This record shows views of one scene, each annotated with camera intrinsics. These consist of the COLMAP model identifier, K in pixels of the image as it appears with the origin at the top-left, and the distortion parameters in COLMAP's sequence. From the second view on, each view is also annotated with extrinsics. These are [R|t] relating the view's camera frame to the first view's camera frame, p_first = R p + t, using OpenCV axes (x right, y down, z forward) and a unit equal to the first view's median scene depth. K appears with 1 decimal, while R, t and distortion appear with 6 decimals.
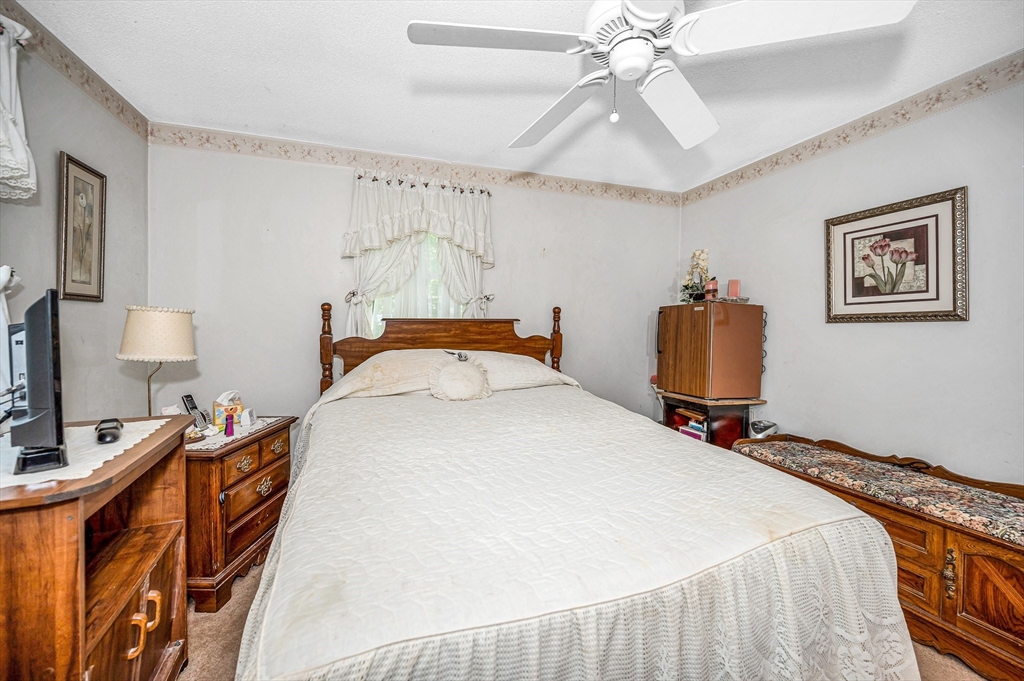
lens RADIAL K [[428.1, 0, 487.8], [0, 428.1, 324.7], [0, 0, 1]] dist [0.000248, 0.000057]
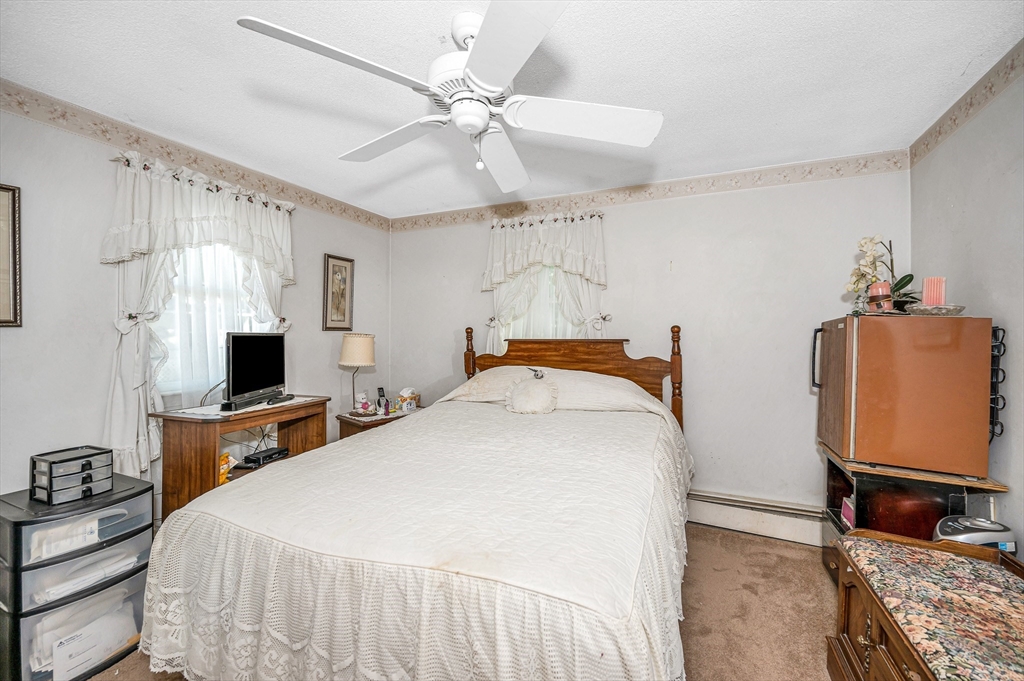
lens RADIAL K [[406.6, 0, 511.2], [0, 406.6, 335.2], [0, 0, 1]] dist [0.001058, 0.000365]
pose [[0.717499, -0.011252, -0.696469, 0.541996], [-0.007455, 0.999688, -0.023832, 0.001206], [0.696520, 0.022292, 0.717191, 0.173207]]
